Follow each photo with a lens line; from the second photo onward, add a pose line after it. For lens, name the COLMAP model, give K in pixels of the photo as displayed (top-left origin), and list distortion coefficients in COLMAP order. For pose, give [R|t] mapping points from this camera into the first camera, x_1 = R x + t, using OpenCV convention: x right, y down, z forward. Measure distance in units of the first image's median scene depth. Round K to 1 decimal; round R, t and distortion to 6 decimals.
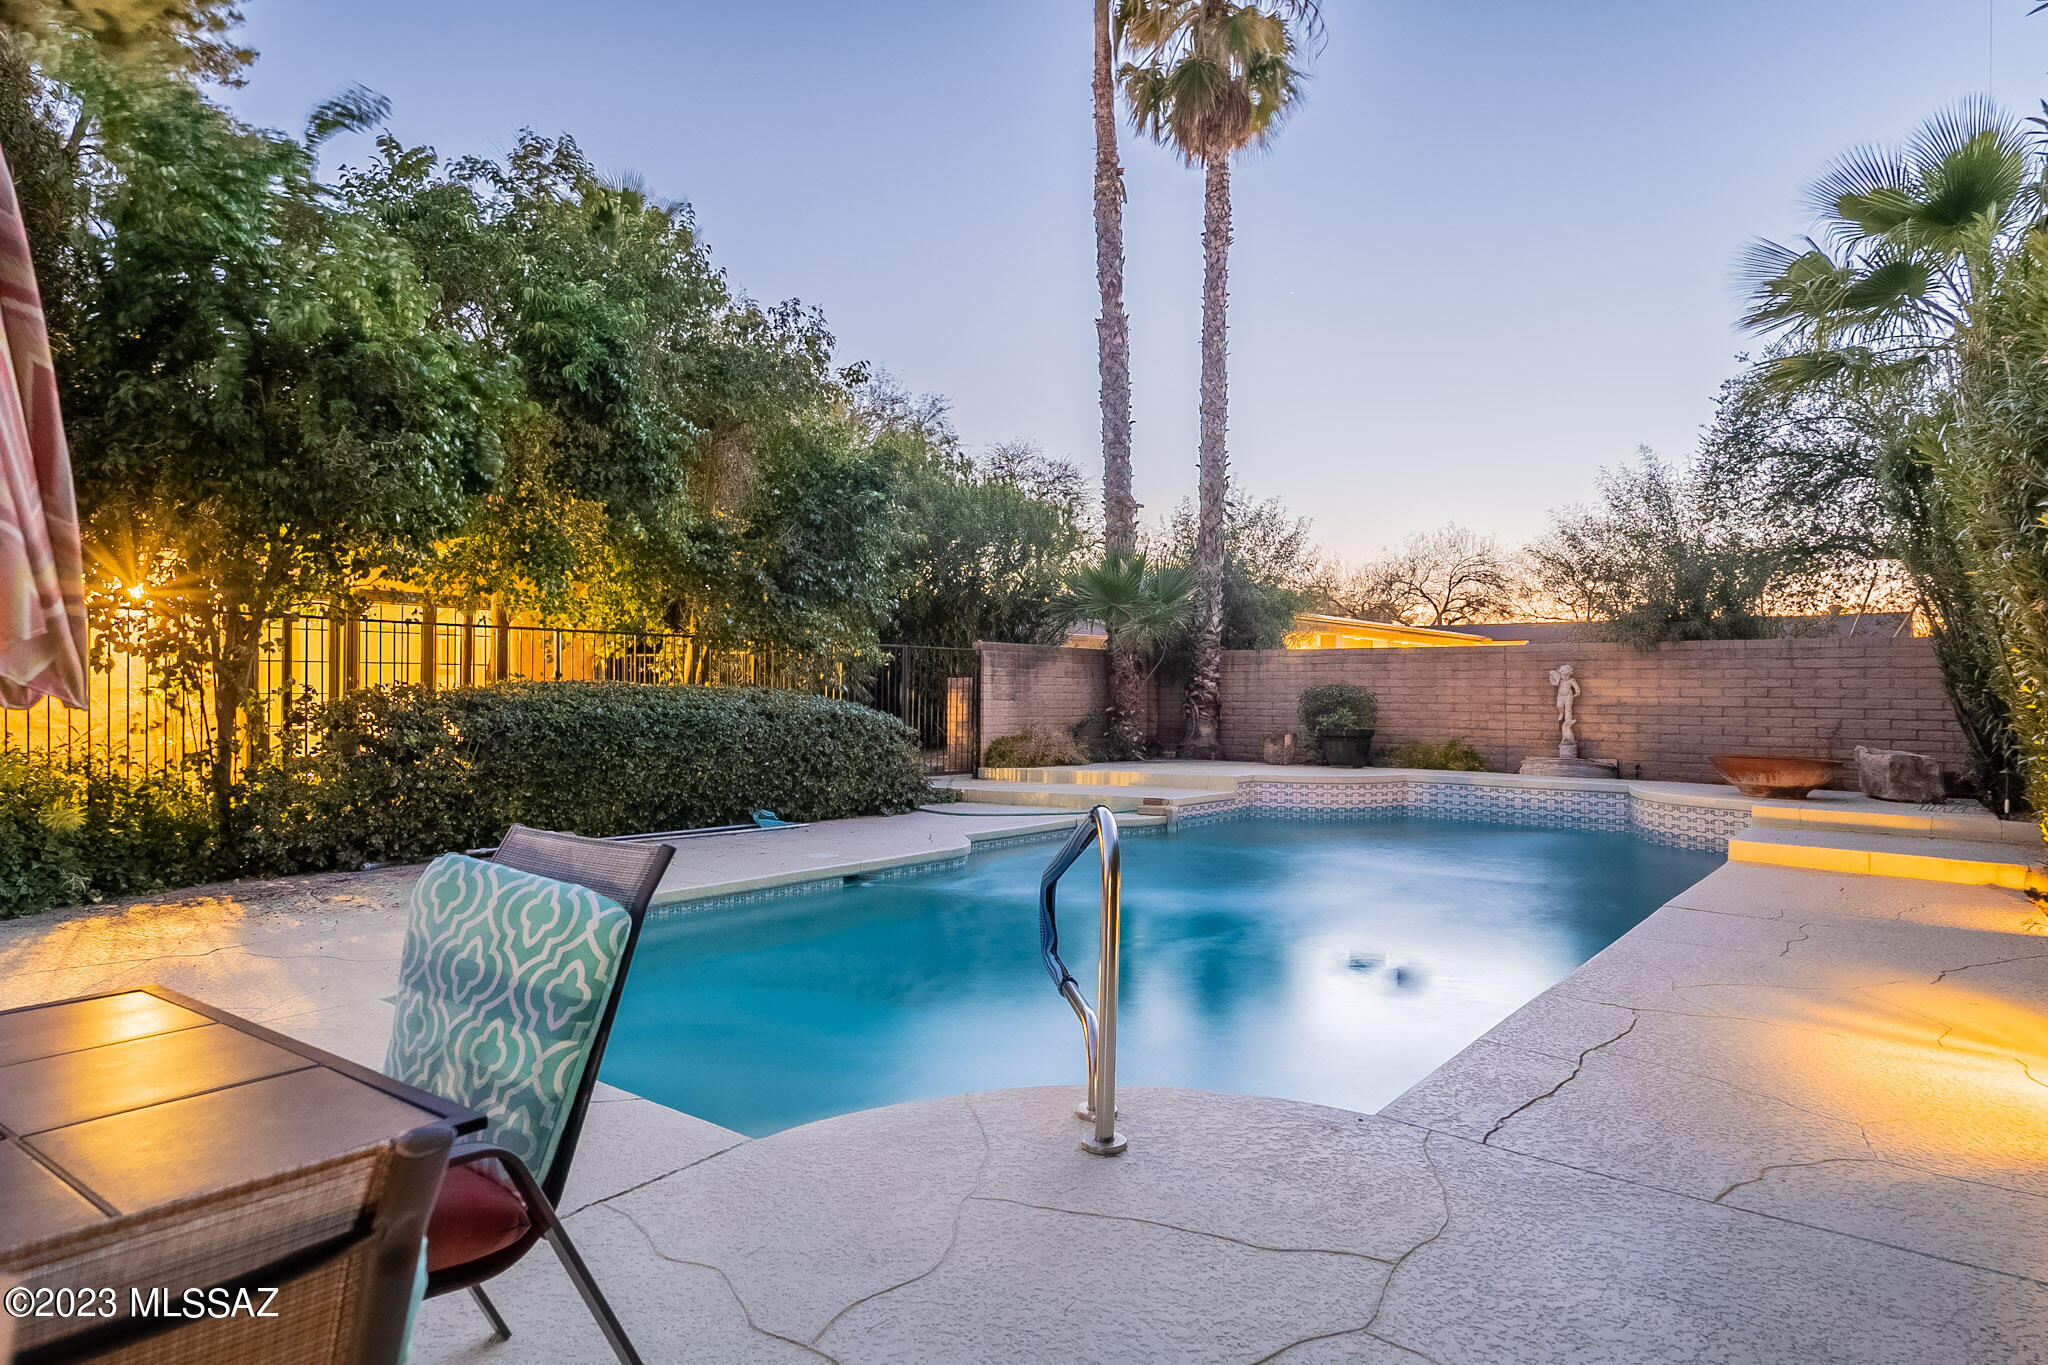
lens RADIAL K [[1175.4, 0, 1023.3], [0, 1175.4, 685.6], [0, 0, 1]] dist [0.001908, 0.000711]
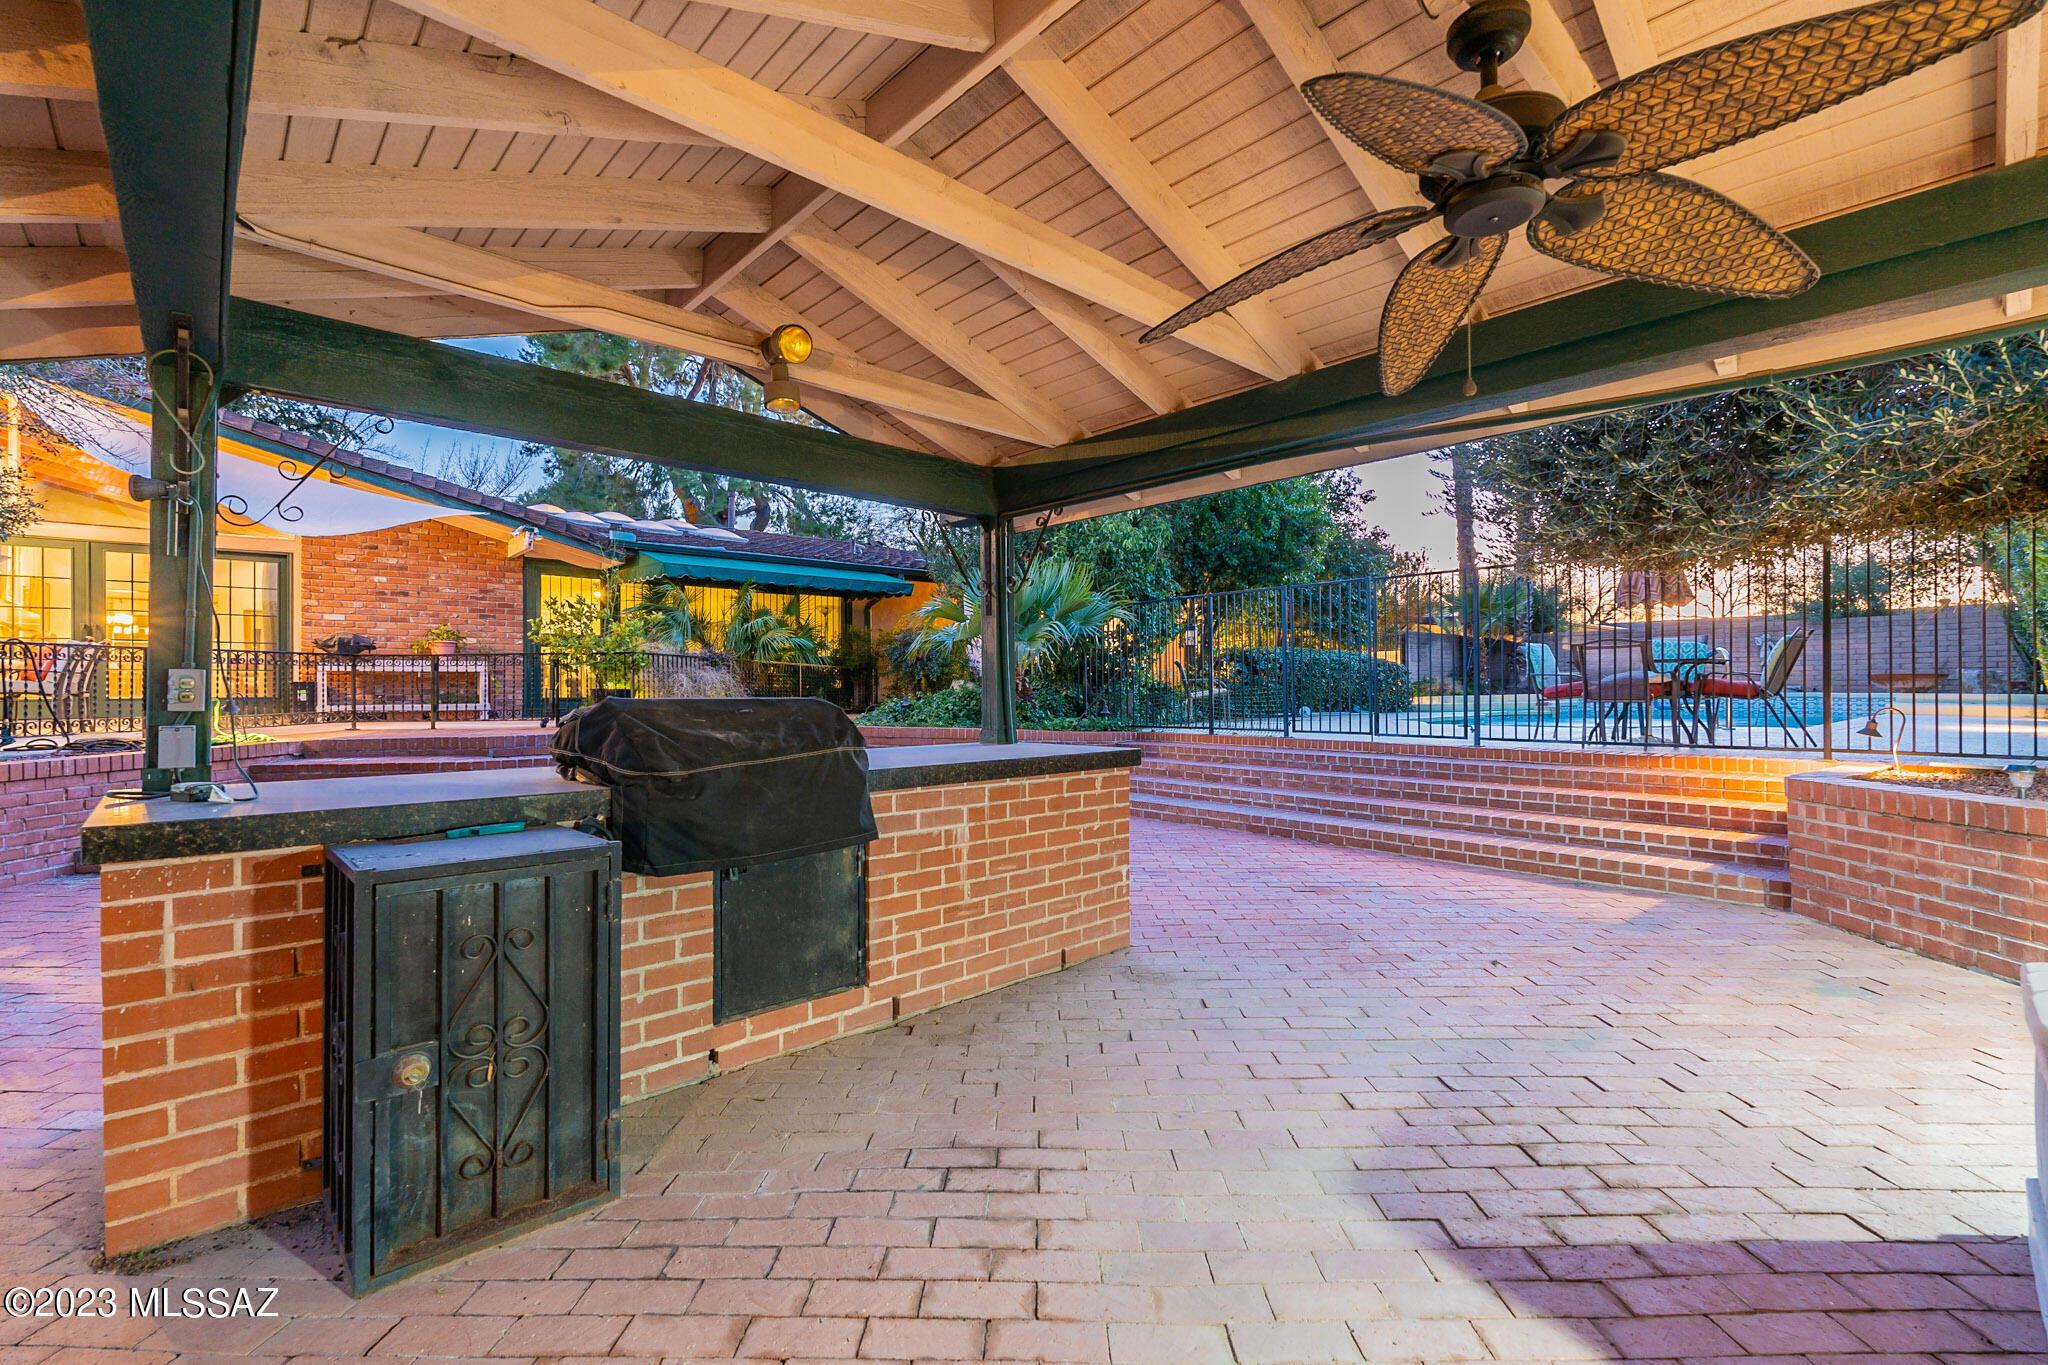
lens RADIAL K [[898.3, 0, 1025.0], [0, 898.3, 685.7], [0, 0, 1]] dist [-0.000847, -0.000292]
pose [[0.980569, -0.013413, -0.195715, -0.310183], [0.012554, 0.999905, -0.005629, 0.045469], [0.195772, 0.003063, 0.980645, -0.458875]]
